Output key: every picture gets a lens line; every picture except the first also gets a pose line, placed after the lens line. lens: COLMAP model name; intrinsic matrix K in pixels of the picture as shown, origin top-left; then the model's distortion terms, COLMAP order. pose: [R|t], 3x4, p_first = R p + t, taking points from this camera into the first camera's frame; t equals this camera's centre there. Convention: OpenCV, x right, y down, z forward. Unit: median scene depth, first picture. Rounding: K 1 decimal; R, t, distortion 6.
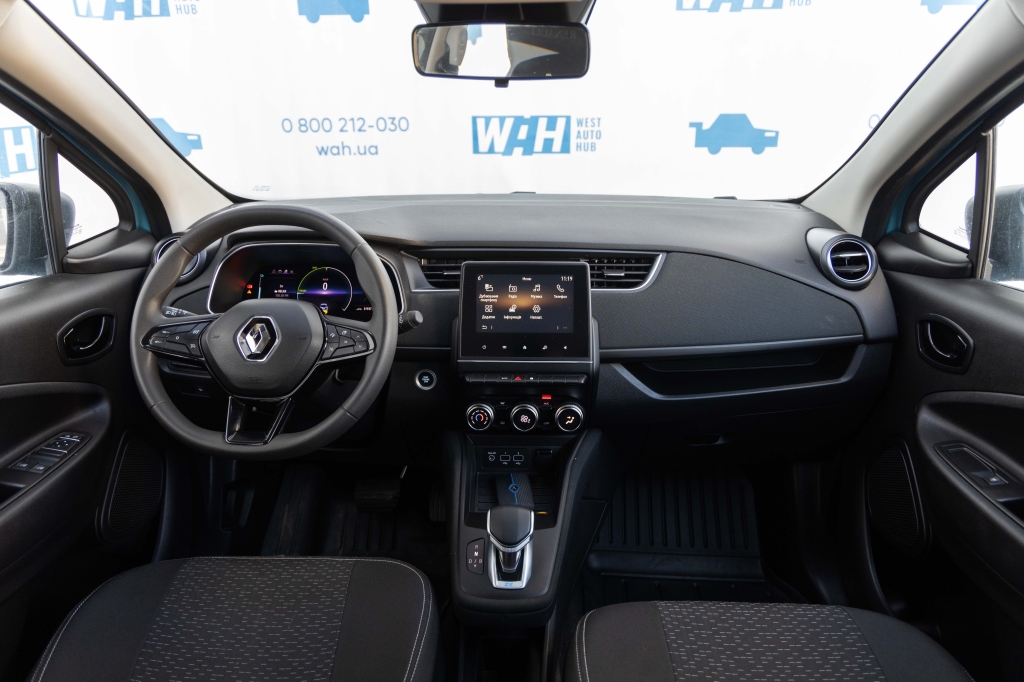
lens RADIAL K [[706.4, 0, 518.2], [0, 706.4, 340.6], [0, 0, 1]] dist [0.004522, -0.005119]
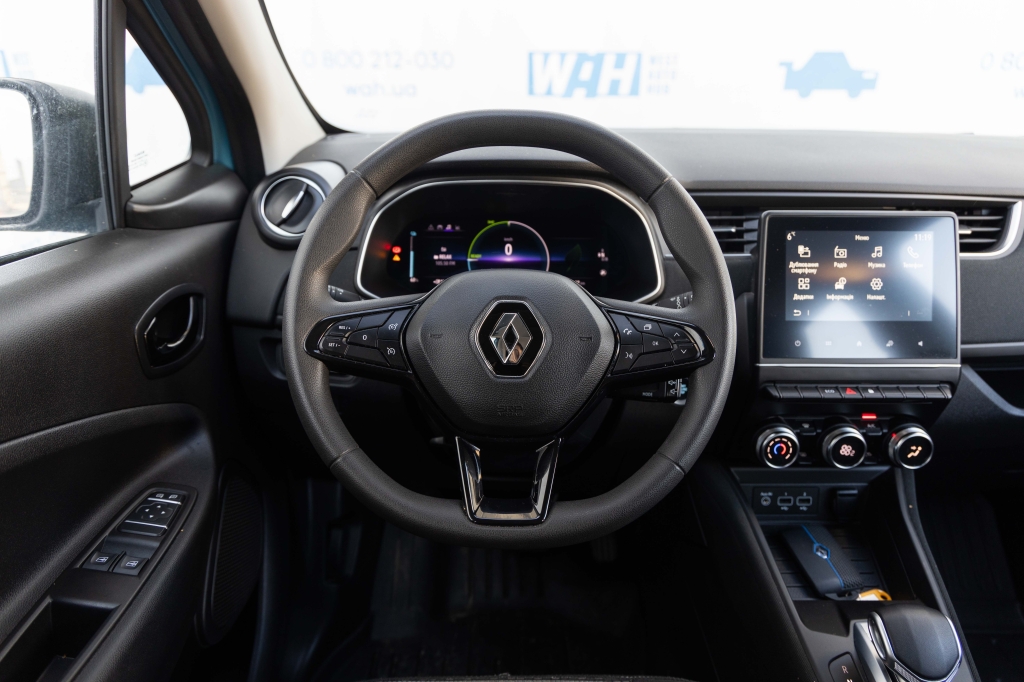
lens RADIAL K [[706.4, 0, 516.3], [0, 706.4, 339.1], [0, 0, 1]] dist [0.004522, -0.005119]
pose [[0.999076, -0.004783, 0.042702, -0.320052], [0.002743, 0.998858, 0.047707, -0.025138], [-0.042881, -0.047546, 0.997948, 0.346544]]
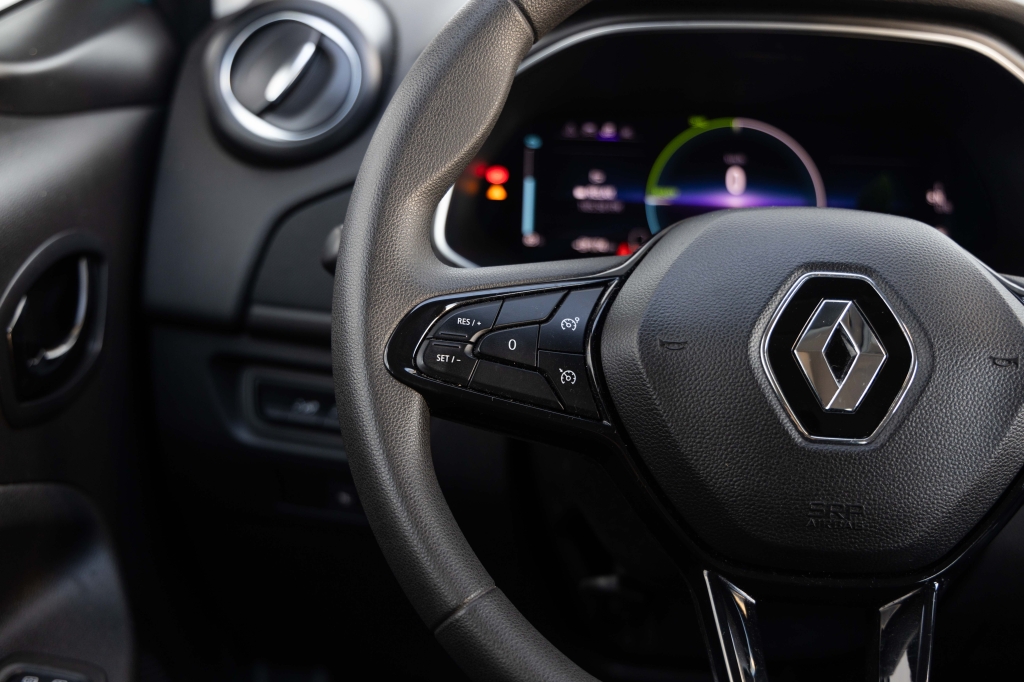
lens RADIAL K [[1444.2, 0, 517.6], [0, 1444.2, 342.2], [0, 0, 1]] dist [0.007135, 0.000000]
pose [[0.999663, 0.024915, 0.007340, -0.405272], [-0.024975, 0.999655, 0.008178, -0.007900], [-0.007134, -0.008359, 0.999940, 0.383633]]
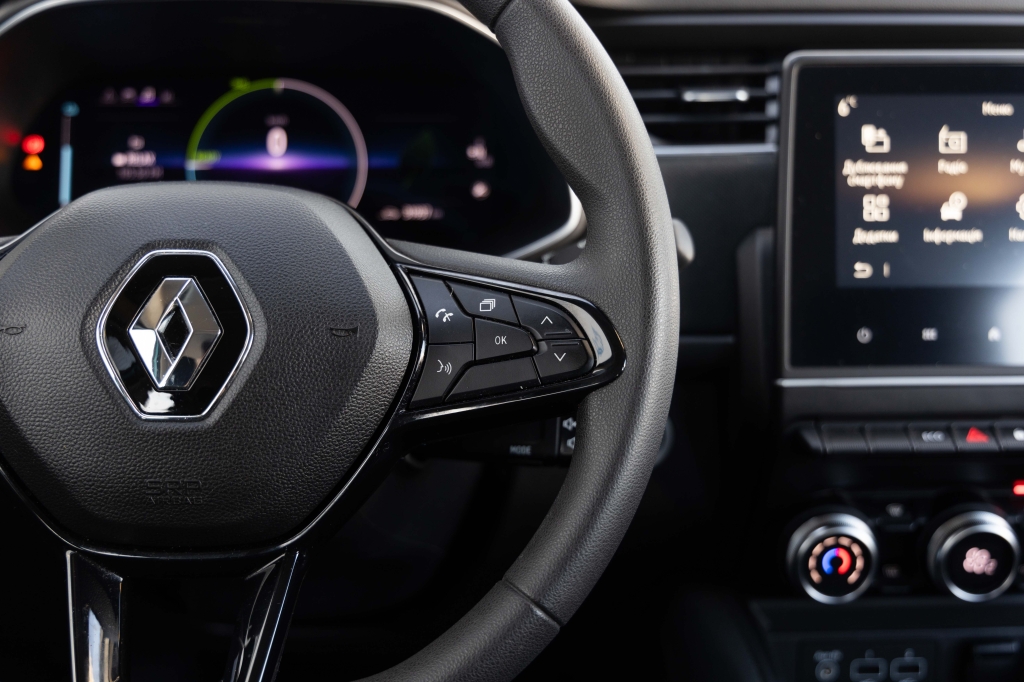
lens RADIAL K [[1444.2, 0, 530.0], [0, 1444.2, 331.0], [0, 0, 1]] dist [0.007135, 0.000000]
pose [[0.997155, -0.017583, 0.073296, -0.227097], [0.014164, 0.998799, 0.046913, -0.022795], [-0.074033, -0.045742, 0.996206, 0.373117]]
